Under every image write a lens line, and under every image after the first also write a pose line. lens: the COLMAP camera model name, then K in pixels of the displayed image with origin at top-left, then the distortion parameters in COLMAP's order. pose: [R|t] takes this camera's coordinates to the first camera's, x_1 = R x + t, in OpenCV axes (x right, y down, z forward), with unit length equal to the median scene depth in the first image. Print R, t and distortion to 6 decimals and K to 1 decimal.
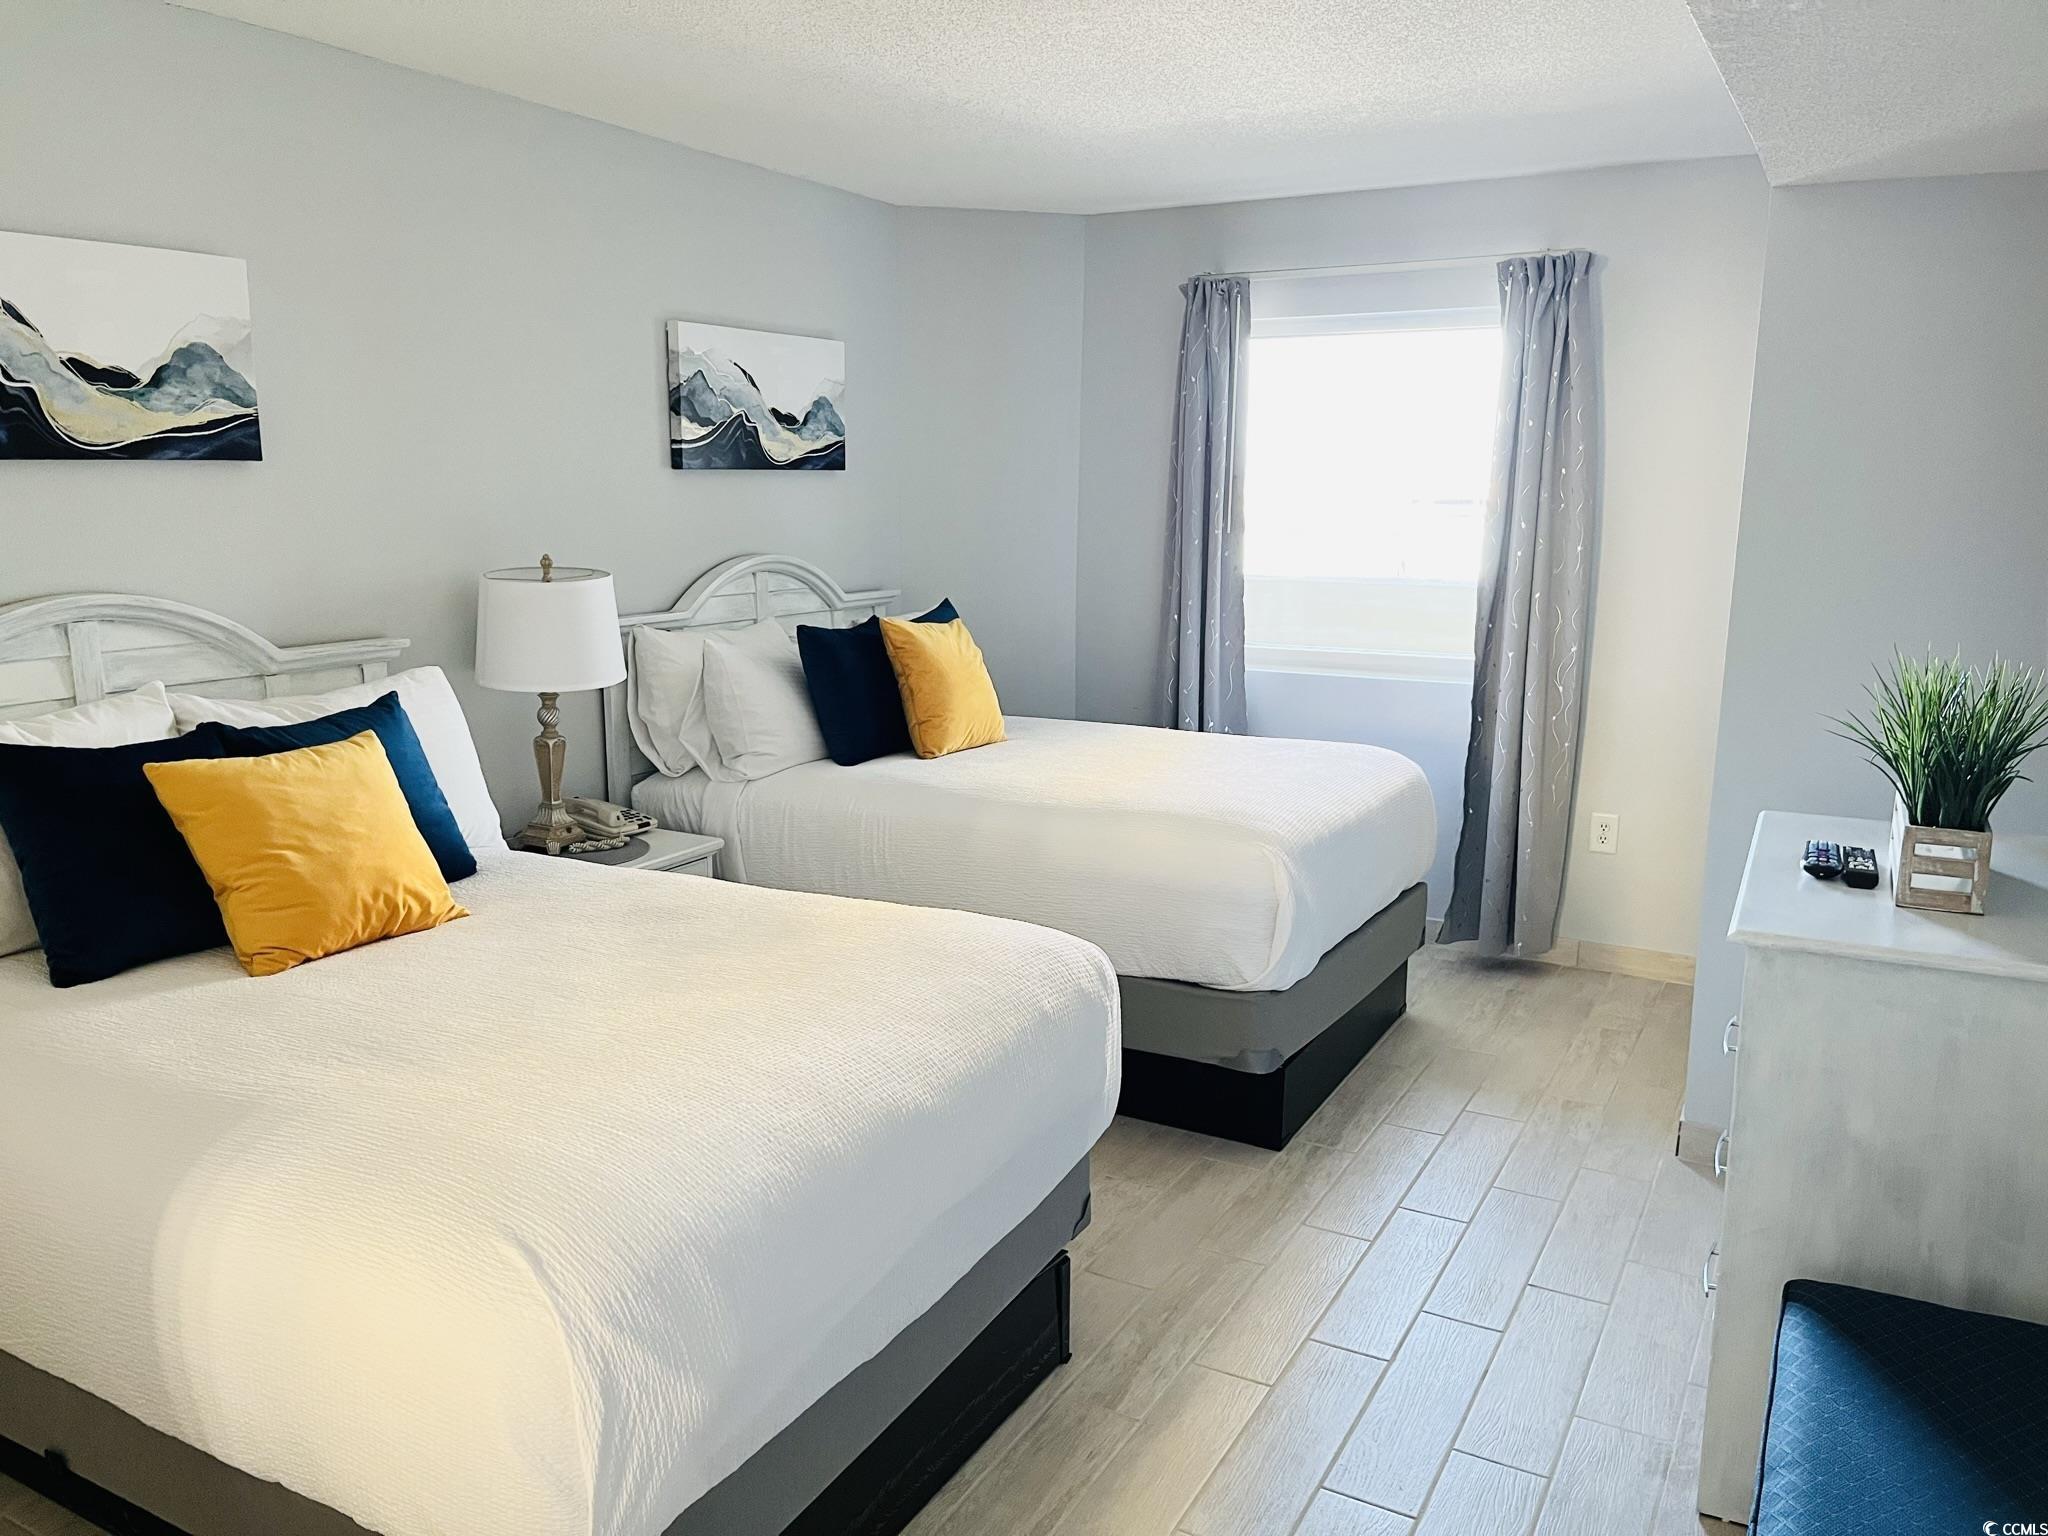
lens RADIAL K [[1542.9, 0, 1026.6], [0, 1542.9, 779.2], [0, 0, 1]] dist [0.008782, -0.037949]
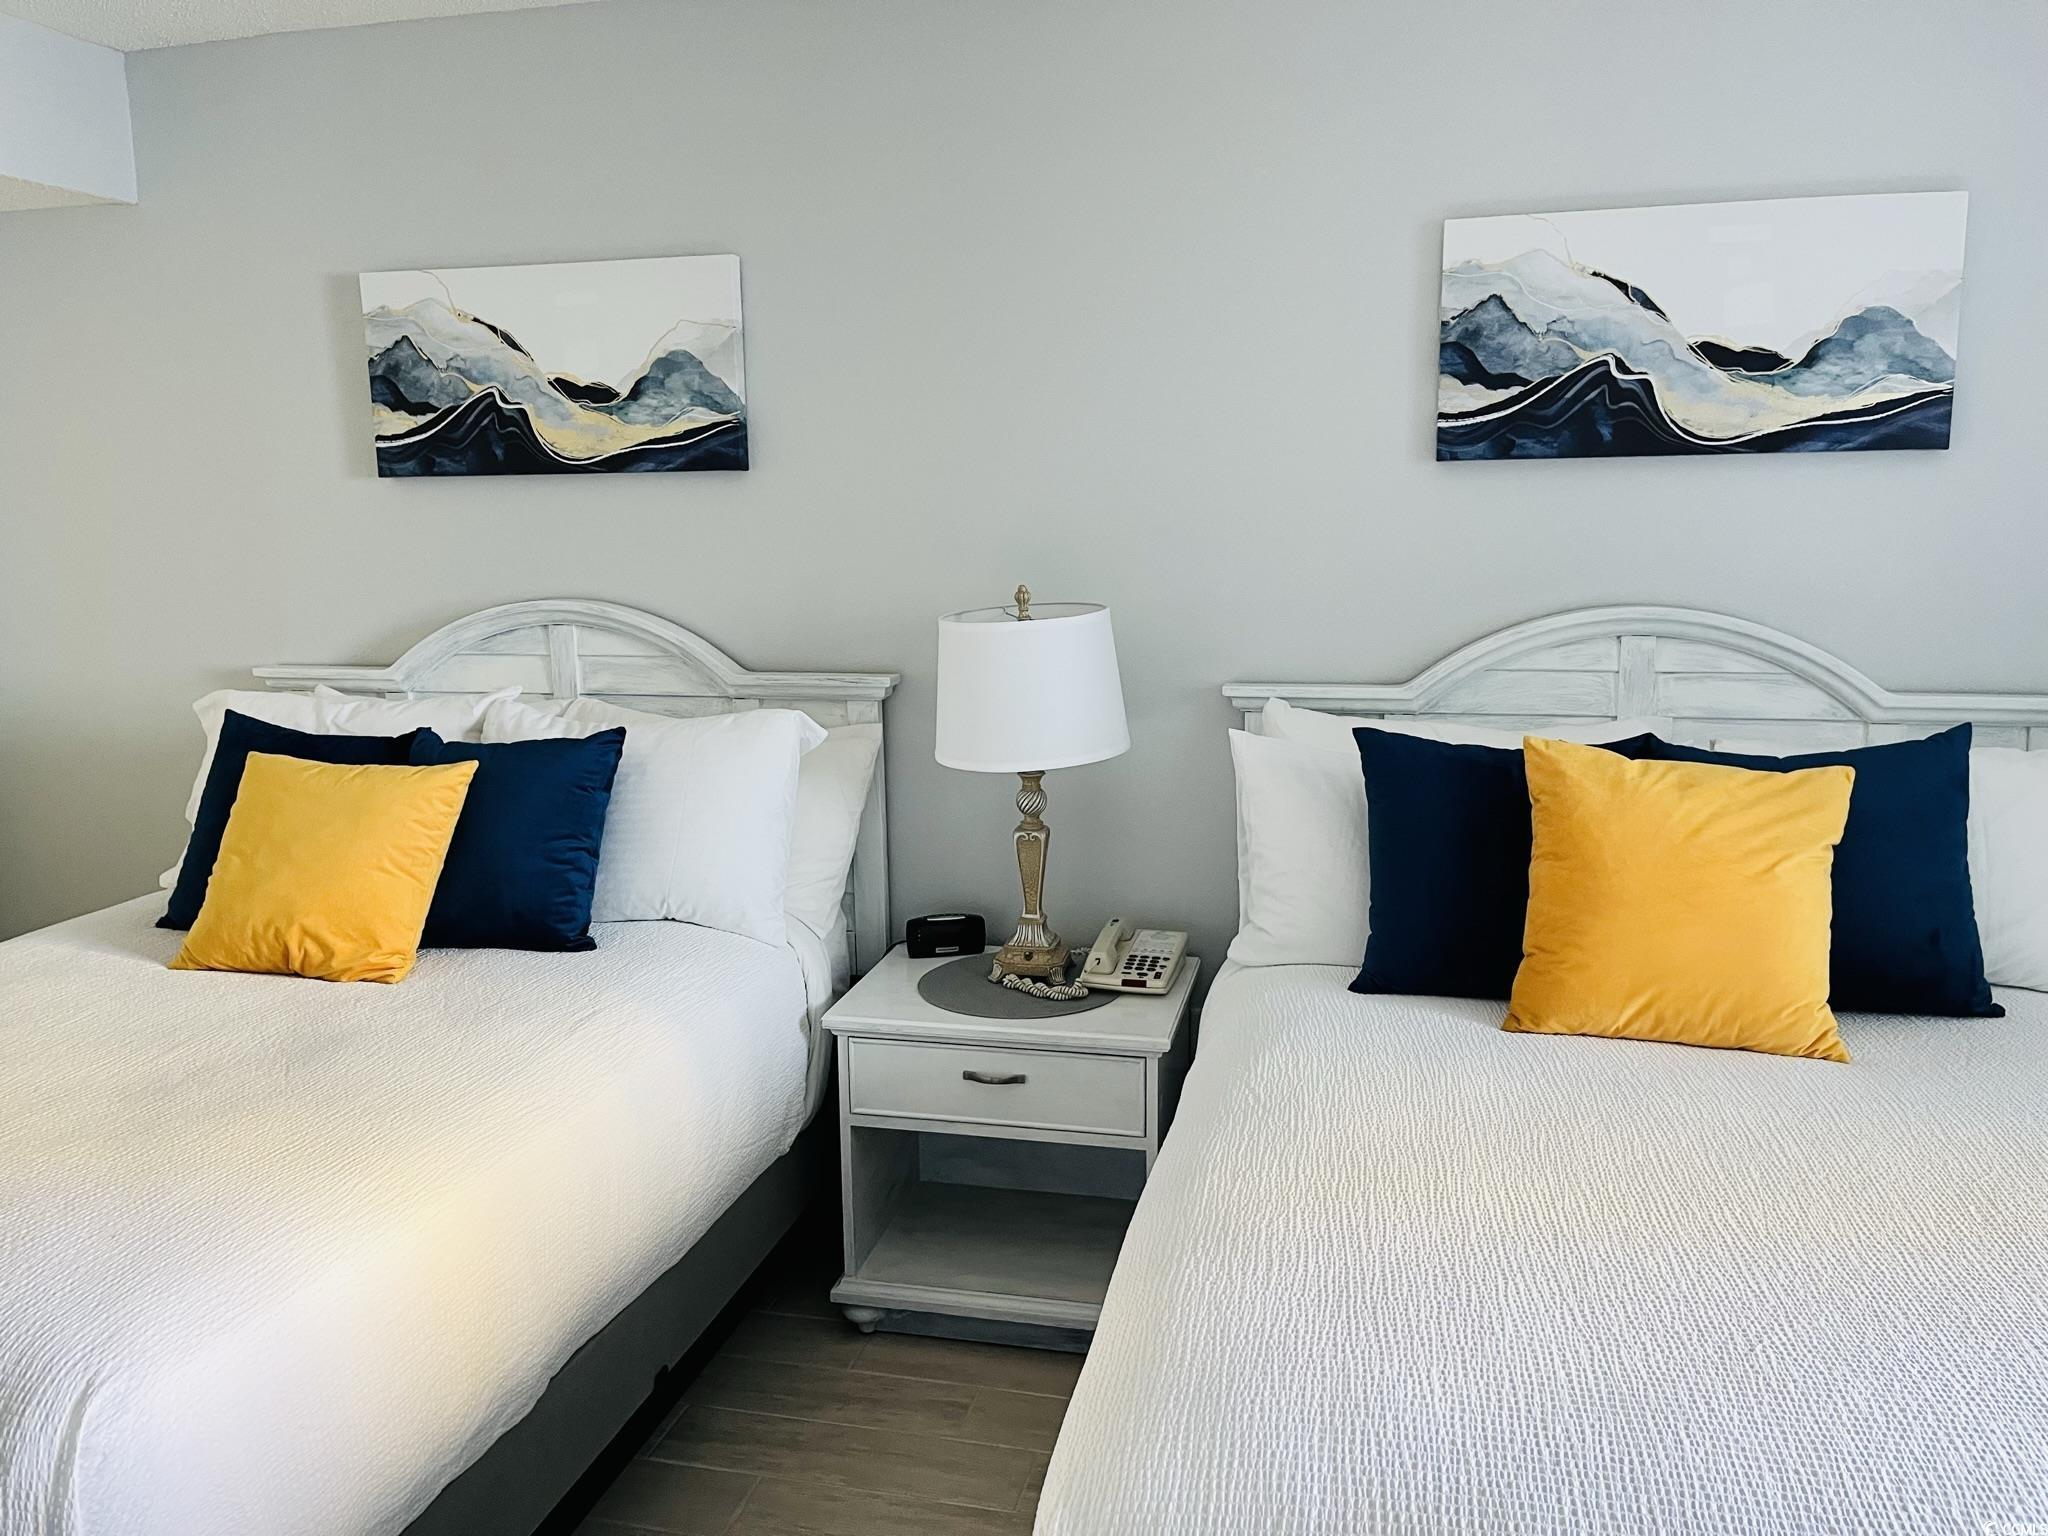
lens RADIAL K [[1617.6, 0, 1020.5], [0, 1617.6, 774.0], [0, 0, 1]] dist [0.031392, -0.019372]
pose [[0.252924, 0.159132, -0.954309, 0.532563], [-0.168407, 0.978564, 0.118543, -0.178138], [0.952716, 0.130730, 0.274302, 0.952283]]
